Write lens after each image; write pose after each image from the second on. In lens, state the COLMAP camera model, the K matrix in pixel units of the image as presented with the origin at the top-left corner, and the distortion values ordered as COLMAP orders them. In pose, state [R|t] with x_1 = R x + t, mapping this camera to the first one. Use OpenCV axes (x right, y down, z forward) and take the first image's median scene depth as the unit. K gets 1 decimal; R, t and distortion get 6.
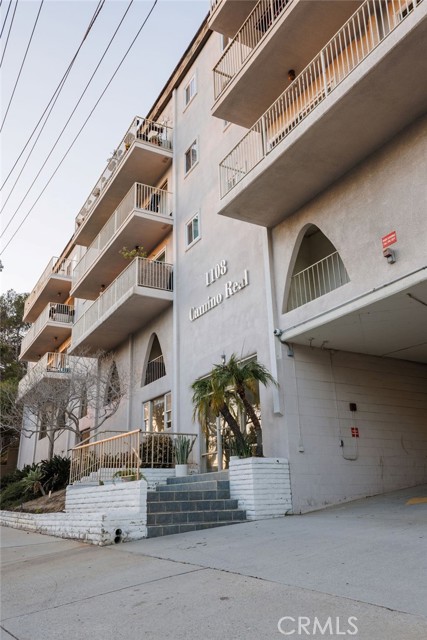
lens RADIAL K [[526.9, 0, 213.5], [0, 526.9, 320.0], [0, 0, 1]] dist [0.002729, 0.000588]
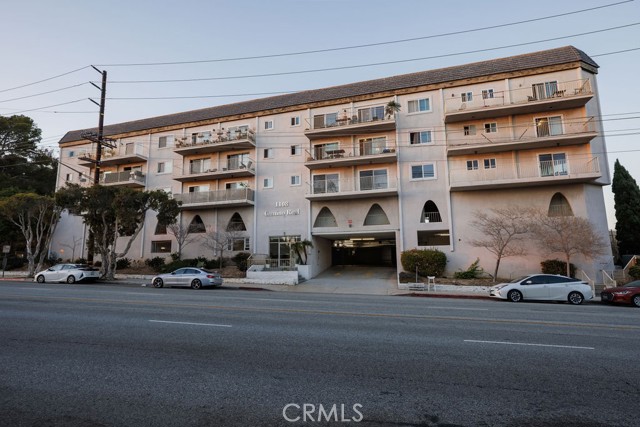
lens RADIAL K [[346.5, 0, 320.0], [0, 346.5, 213.5], [0, 0, 1]] dist [0.014951, 0.000051]
pose [[0.738015, 0.139310, 0.660247, -1.445692], [-0.239217, 0.968923, 0.062954, -0.272070], [-0.630959, -0.204404, 0.748405, -0.831842]]
